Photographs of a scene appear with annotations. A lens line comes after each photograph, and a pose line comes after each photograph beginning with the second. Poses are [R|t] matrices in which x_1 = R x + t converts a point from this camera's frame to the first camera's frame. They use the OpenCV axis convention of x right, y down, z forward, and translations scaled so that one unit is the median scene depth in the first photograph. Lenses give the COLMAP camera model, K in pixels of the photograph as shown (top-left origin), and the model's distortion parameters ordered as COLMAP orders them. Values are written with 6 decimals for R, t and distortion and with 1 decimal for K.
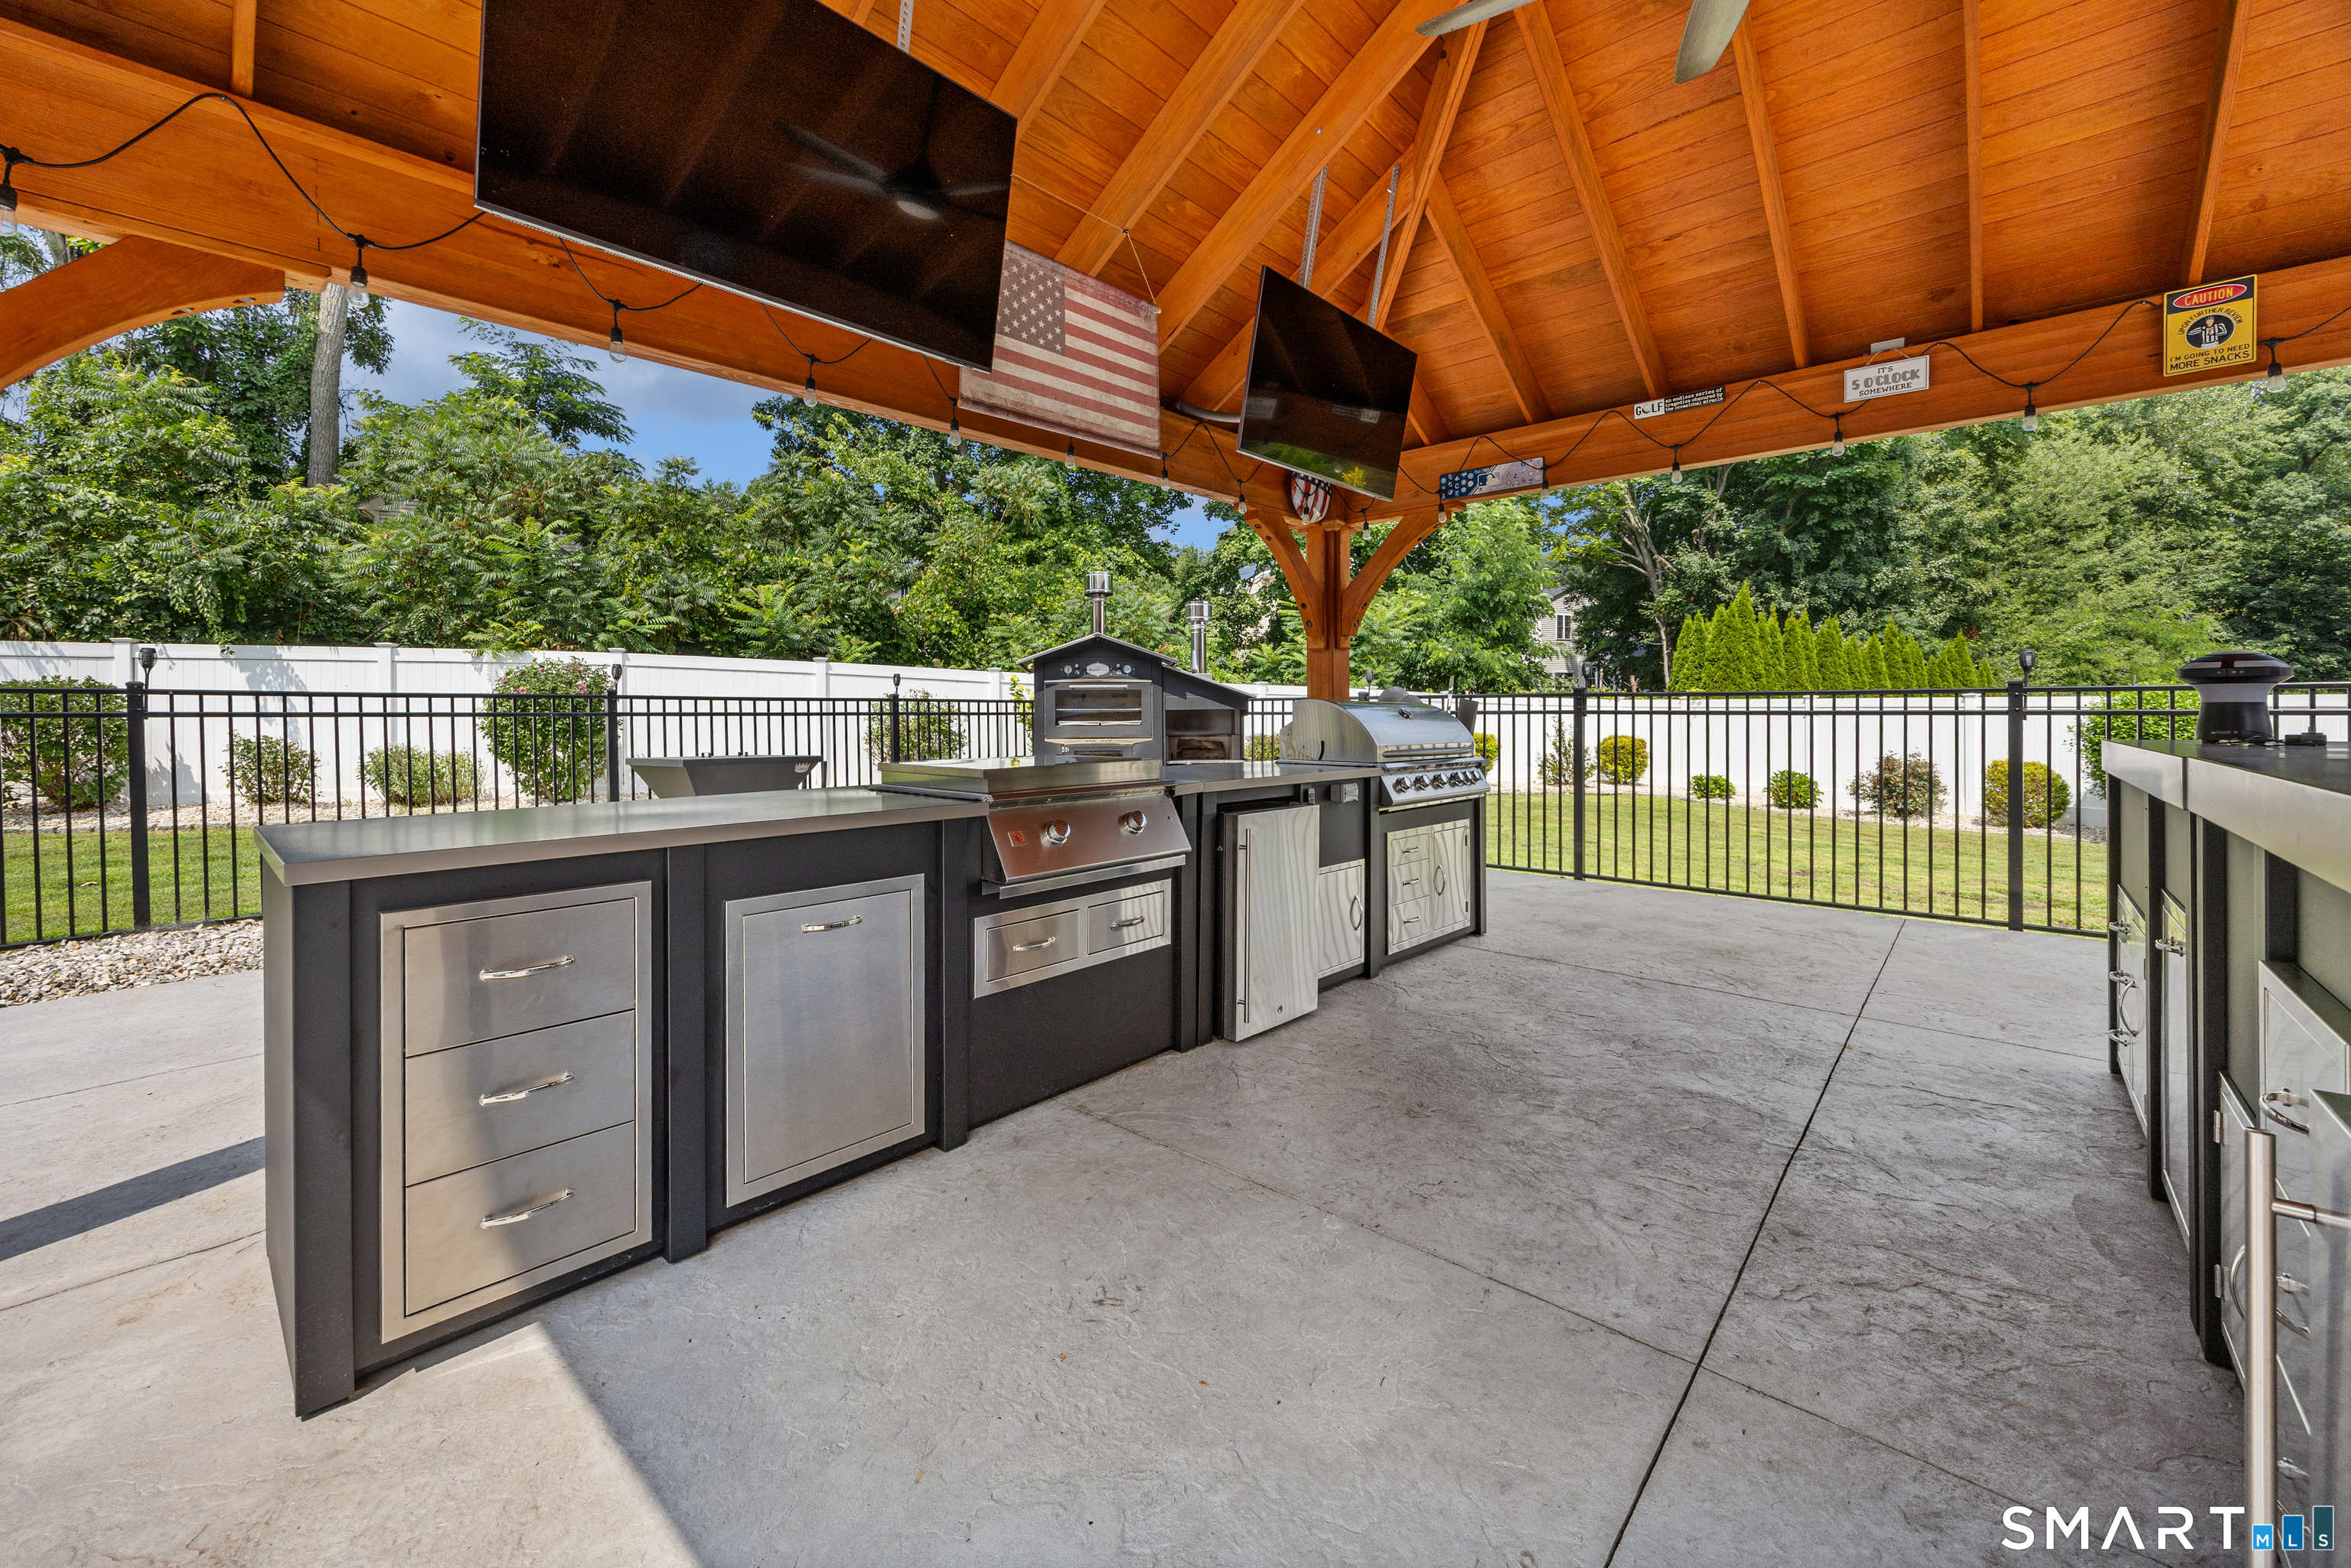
lens RADIAL K [[919.0, 0, 1172.0], [0, 919.0, 702.0], [0, 0, 1]] dist [-0.002123, -0.000468]
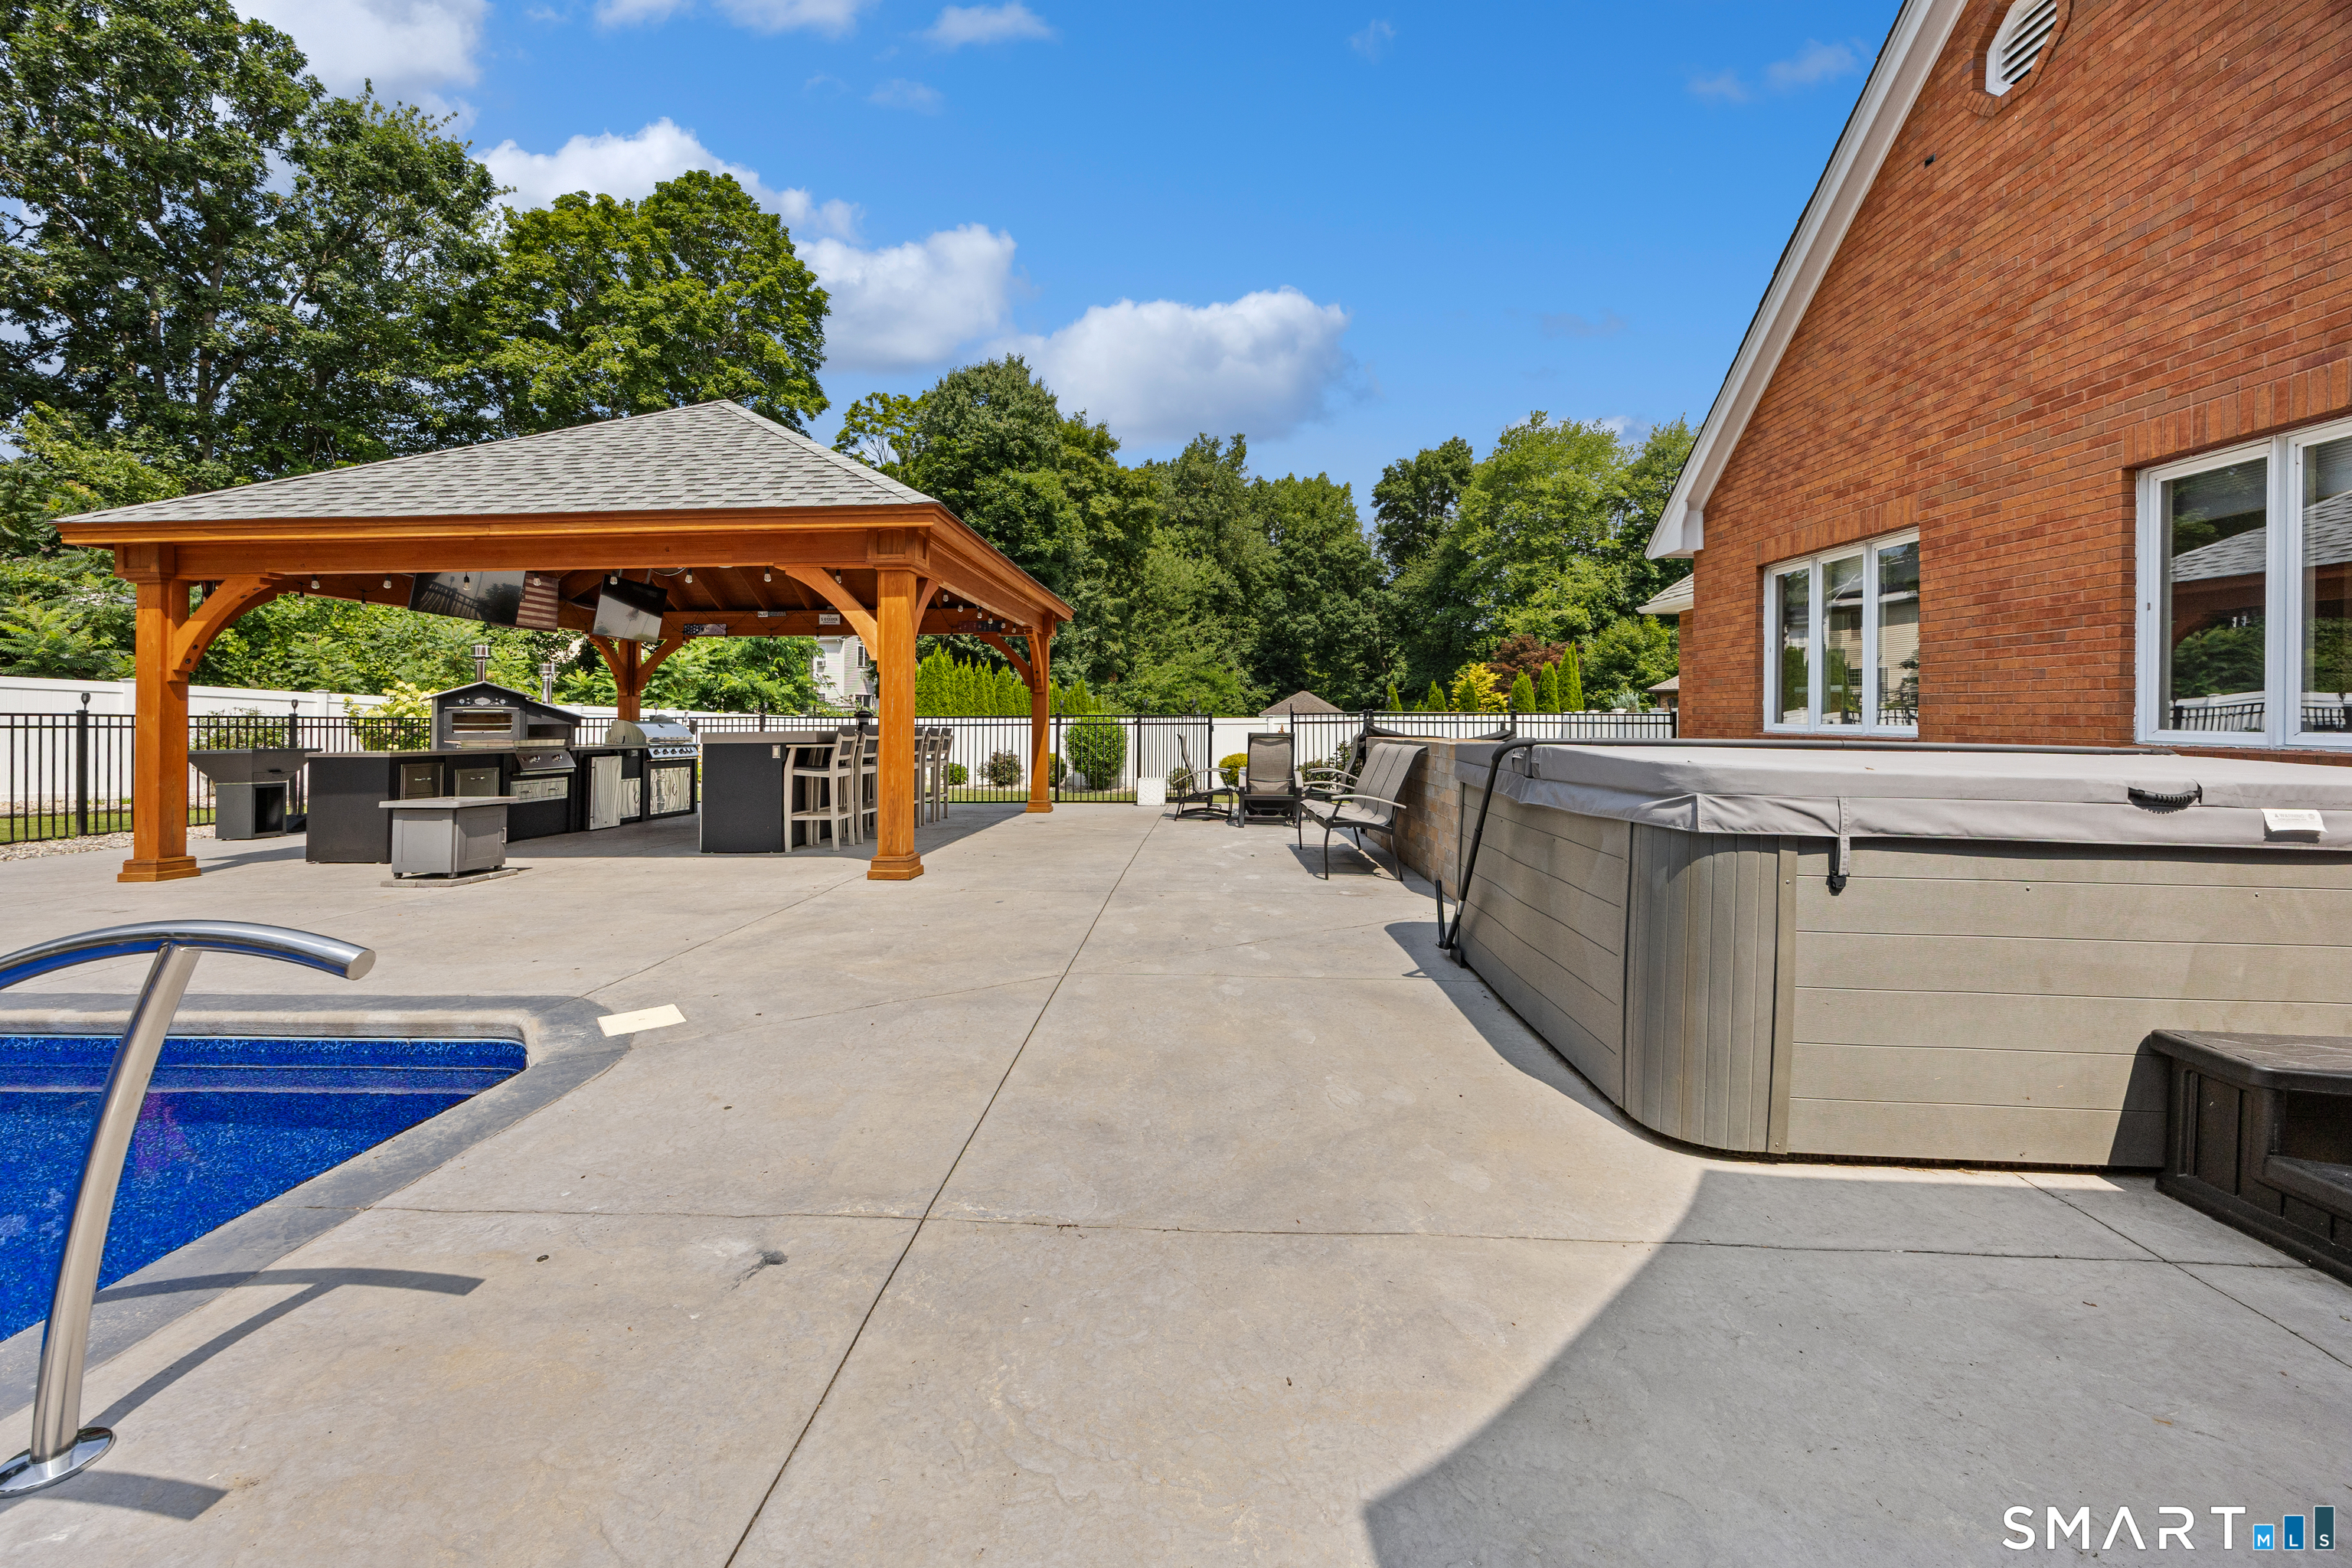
lens RADIAL K [[919.4, 0, 1161.9], [0, 919.4, 712.9], [0, 0, 1]] dist [-0.002123, -0.000468]
pose [[0.777686, 0.009149, 0.628586, -0.064047], [-0.005762, 0.999956, -0.007425, -0.002819], [-0.628626, 0.002152, 0.777704, -0.441212]]
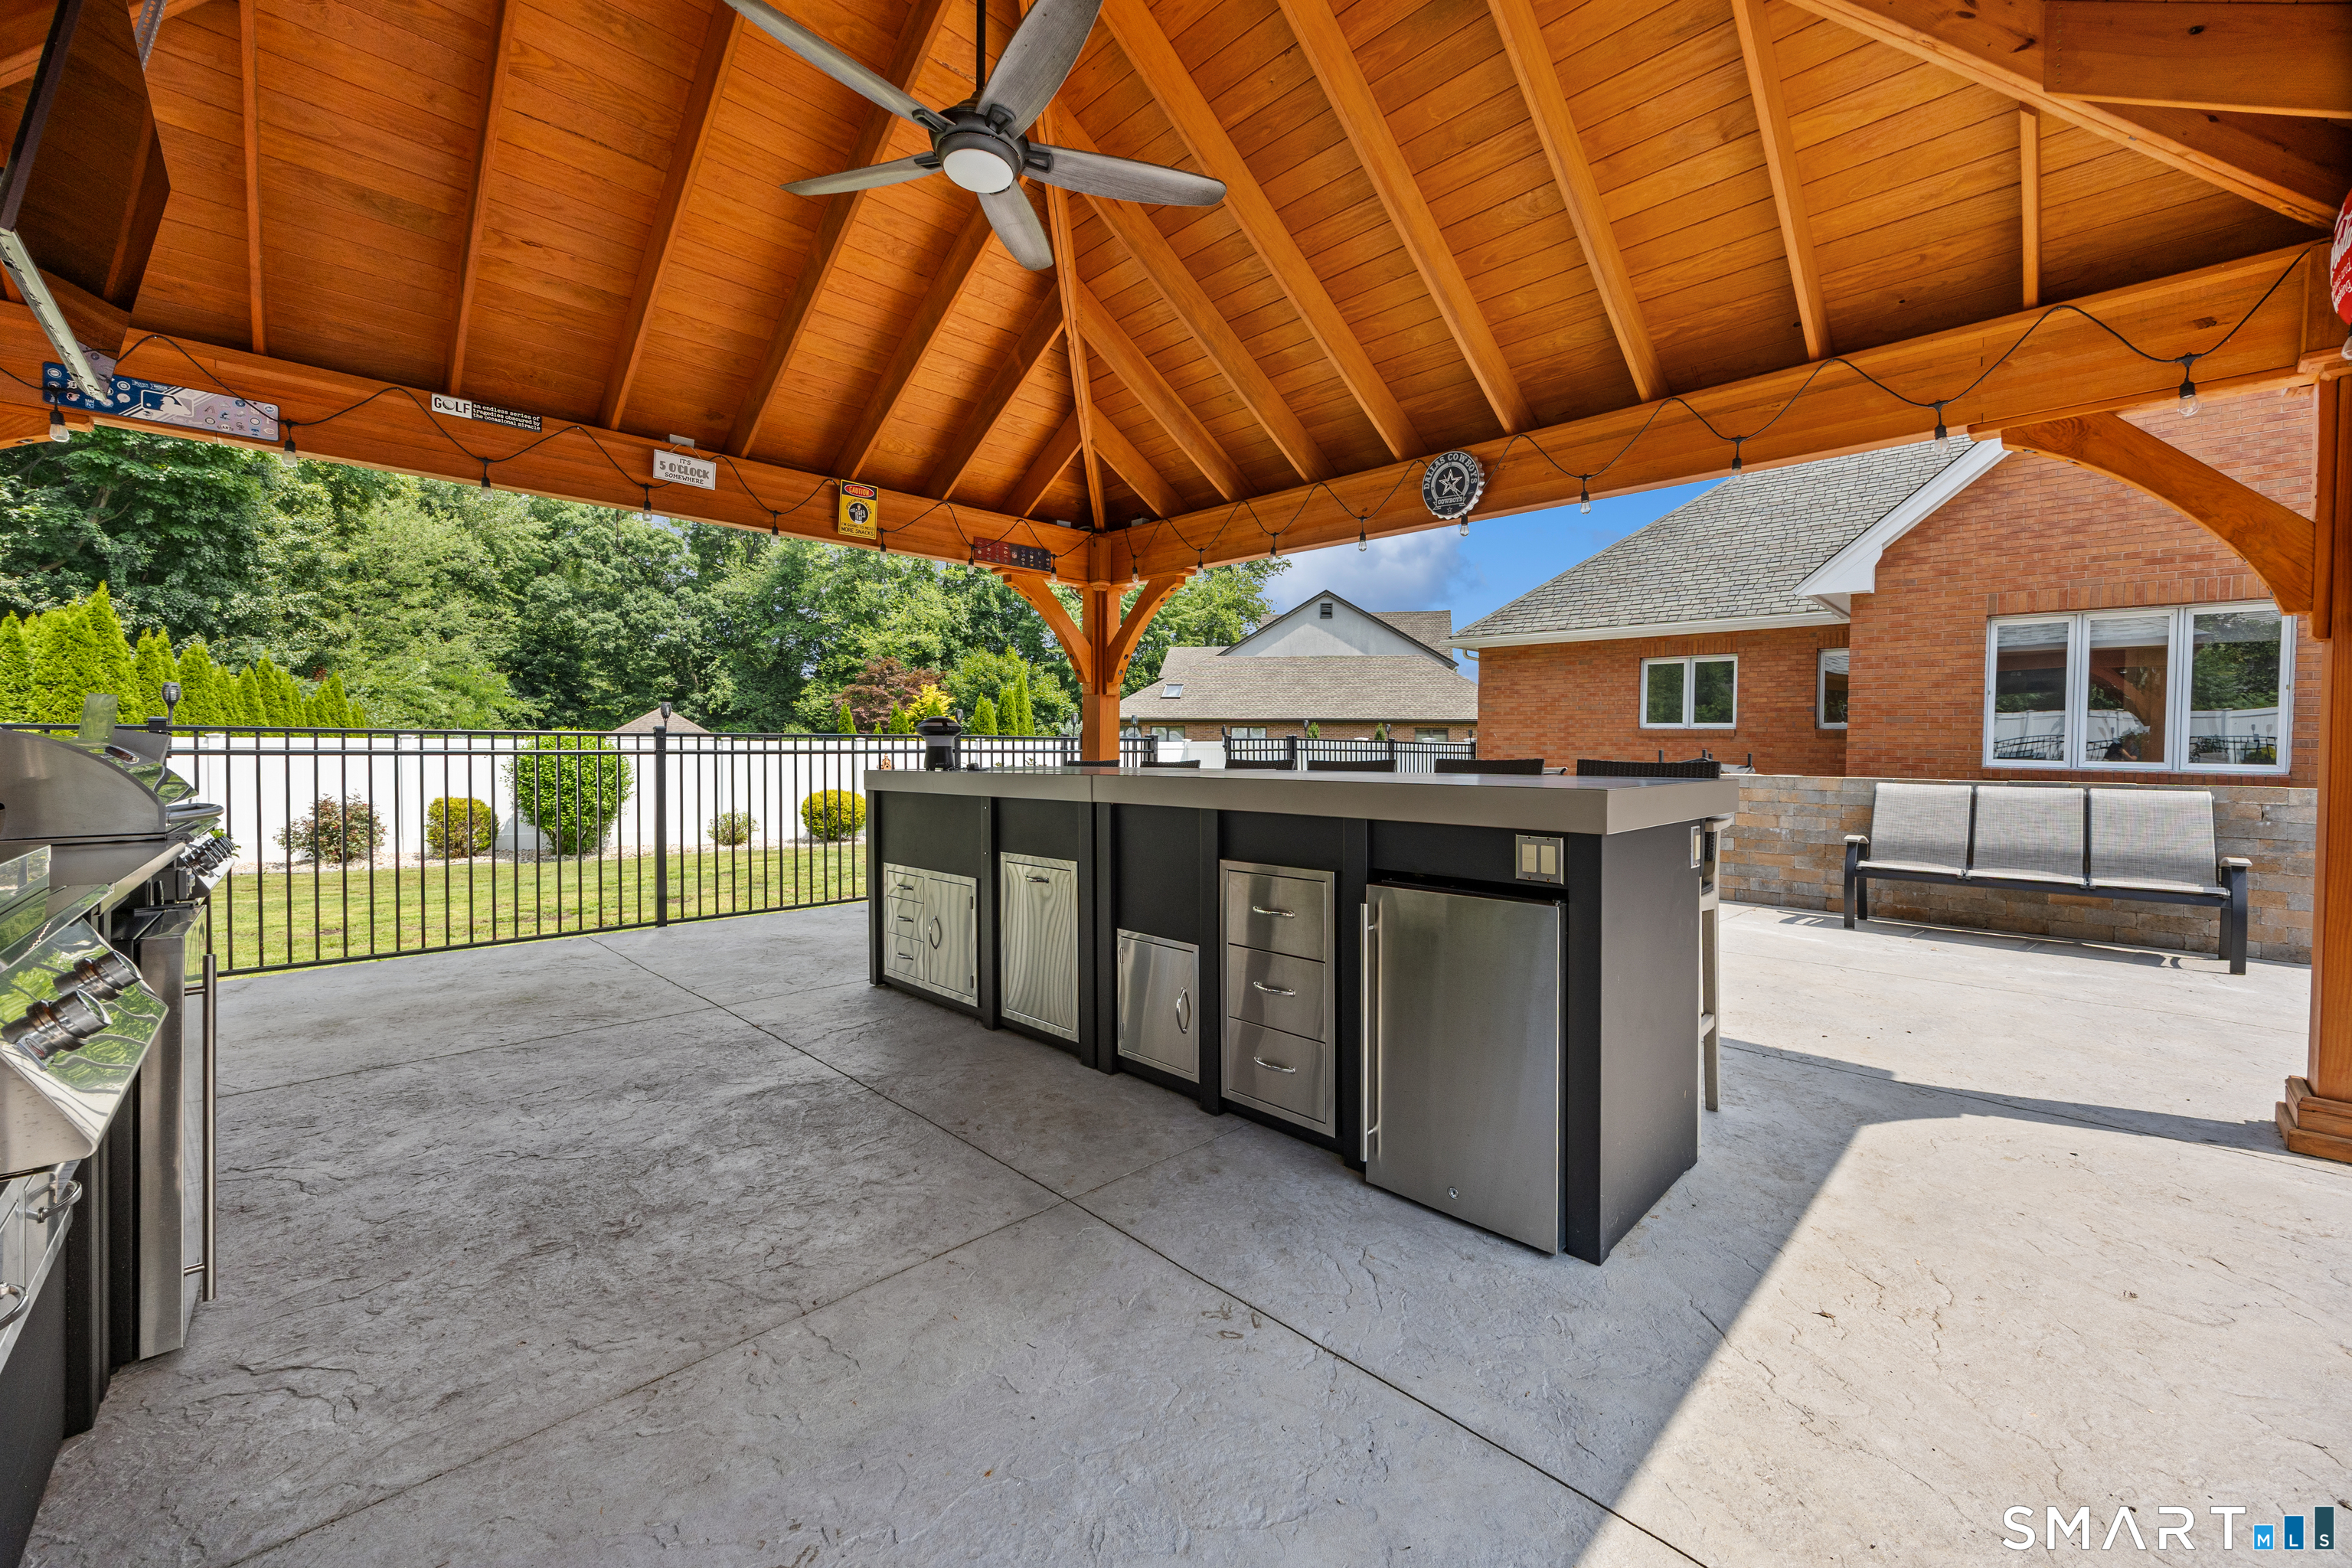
lens RADIAL K [[919.4, 0, 1142.2], [0, 919.4, 756.7], [0, 0, 1]] dist [-0.002123, -0.000468]
pose [[0.080842, -0.004774, 0.996716, -0.071446], [-0.010018, 0.999934, 0.005602, 0.000888], [-0.996677, -0.010438, 0.080789, 0.063661]]
